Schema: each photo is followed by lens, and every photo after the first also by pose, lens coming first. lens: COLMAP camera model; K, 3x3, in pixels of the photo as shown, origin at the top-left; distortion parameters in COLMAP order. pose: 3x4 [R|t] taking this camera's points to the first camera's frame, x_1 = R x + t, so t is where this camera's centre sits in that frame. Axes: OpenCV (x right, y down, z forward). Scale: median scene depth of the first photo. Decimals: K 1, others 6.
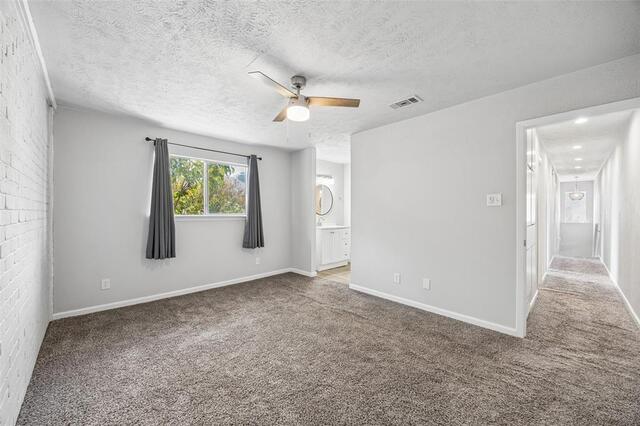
lens RADIAL K [[245.7, 0, 319.8], [0, 245.7, 211.0], [0, 0, 1]] dist [-0.002305, -0.000252]
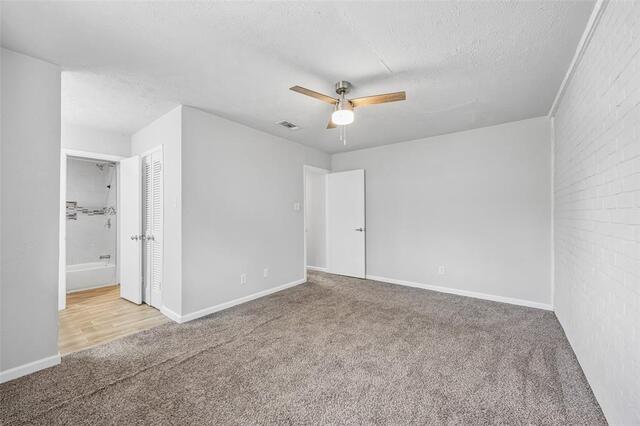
lens RADIAL K [[245.7, 0, 320.6], [0, 245.7, 215.2], [0, 0, 1]] dist [-0.002305, -0.000252]
pose [[-0.152916, -0.004989, 0.988227, -0.719759], [0.000918, 0.999986, 0.005190, 0.004614], [-0.988239, 0.001701, -0.152909, 0.824370]]
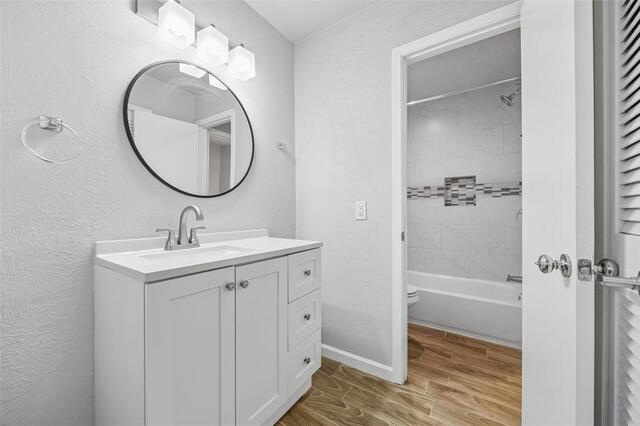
lens RADIAL K [[245.7, 0, 321.5], [0, 245.7, 210.5], [0, 0, 1]] dist [-0.002305, -0.000252]
pose [[0.976702, -0.006073, 0.214512, 0.114591], [0.007135, 0.999966, -0.004176, 0.051703], [-0.214480, 0.005609, 0.976712, 1.242350]]
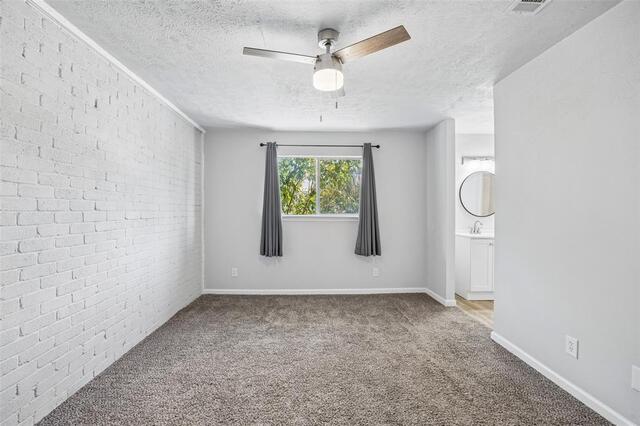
lens RADIAL K [[280.0, 0, 315.3], [0, 280.0, 209.4], [0, 0, 1]] dist [-0.017786, 0.000538]
pose [[0.742597, -0.002871, -0.669732, 0.296110], [0.000753, 0.999994, -0.003452, -0.002142], [0.669738, 0.002059, 0.742595, 0.233092]]
